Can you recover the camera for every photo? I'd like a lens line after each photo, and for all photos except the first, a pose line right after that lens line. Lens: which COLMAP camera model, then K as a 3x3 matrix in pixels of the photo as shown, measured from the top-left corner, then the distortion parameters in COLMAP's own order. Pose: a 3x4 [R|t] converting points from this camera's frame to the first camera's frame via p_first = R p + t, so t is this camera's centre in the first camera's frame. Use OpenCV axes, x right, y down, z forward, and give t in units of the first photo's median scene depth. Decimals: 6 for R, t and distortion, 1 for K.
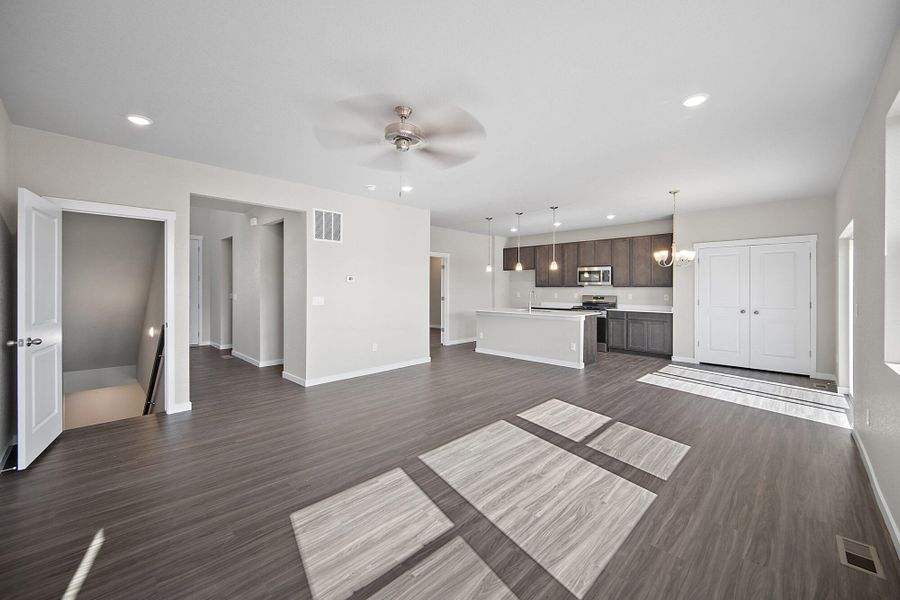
lens RADIAL K [[360.1, 0, 456.7], [0, 360.1, 291.2], [0, 0, 1]] dist [0.000958, -0.000215]
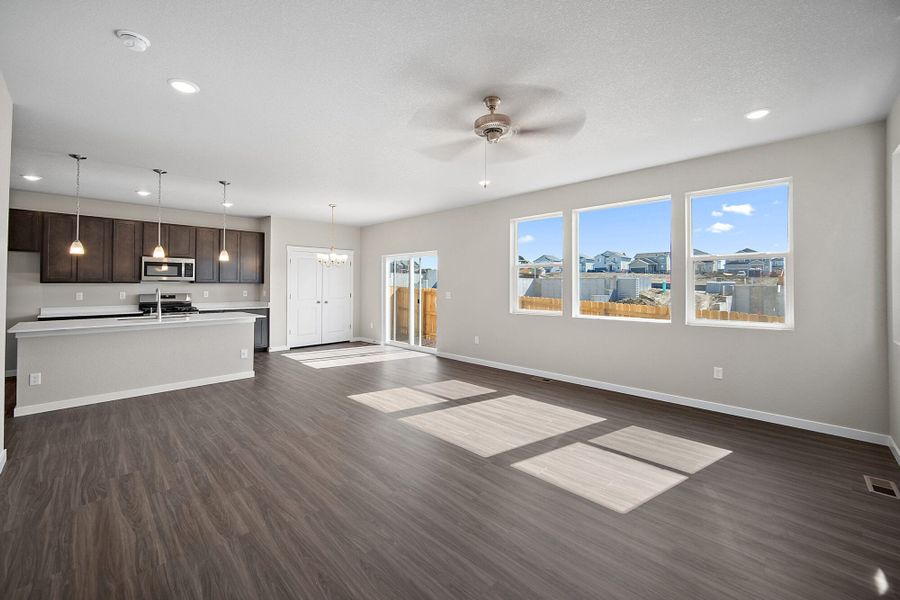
lens RADIAL K [[360.1, 0, 442.3], [0, 360.1, 283.2], [0, 0, 1]] dist [0.000958, -0.000215]
pose [[0.021029, 0.002072, 0.999777, -0.401714], [0.007003, 0.999973, -0.002220, -0.005370], [-0.999754, 0.007048, 0.021014, 0.400488]]
